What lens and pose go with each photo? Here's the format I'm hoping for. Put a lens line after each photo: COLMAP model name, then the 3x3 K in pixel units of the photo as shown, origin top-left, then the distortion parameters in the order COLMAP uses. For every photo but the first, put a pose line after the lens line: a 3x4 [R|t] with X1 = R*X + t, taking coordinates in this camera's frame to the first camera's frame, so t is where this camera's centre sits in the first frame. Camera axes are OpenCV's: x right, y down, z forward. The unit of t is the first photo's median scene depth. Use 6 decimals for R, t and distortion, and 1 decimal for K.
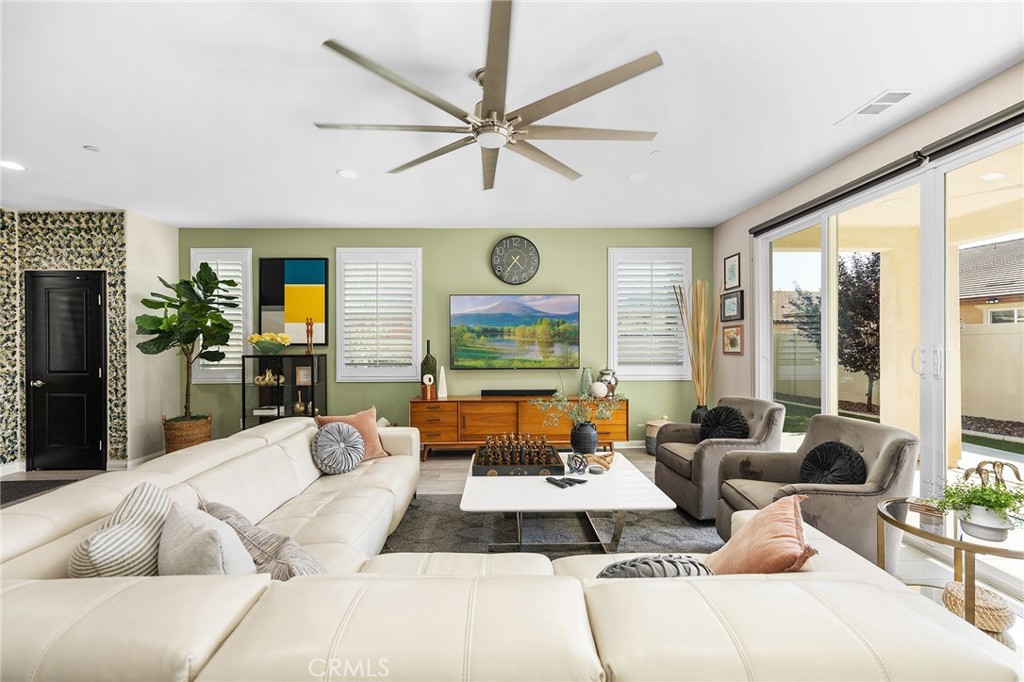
lens RADIAL K [[438.9, 0, 510.7], [0, 438.9, 343.8], [0, 0, 1]] dist [-0.002874, 0.000137]
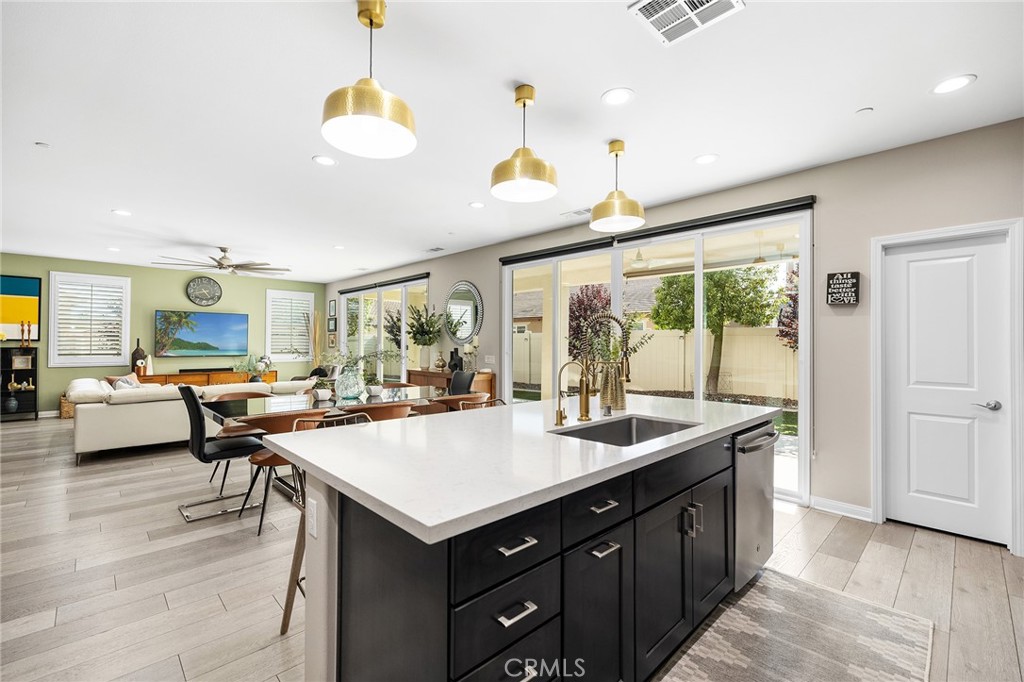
lens RADIAL K [[438.9, 0, 510.1], [0, 438.9, 339.1], [0, 0, 1]] dist [-0.002874, 0.000137]
pose [[0.737157, 0.015559, 0.675542, -0.261949], [-0.008945, 0.999872, -0.013267, 0.002811], [-0.675662, 0.003737, 0.737202, -1.037496]]
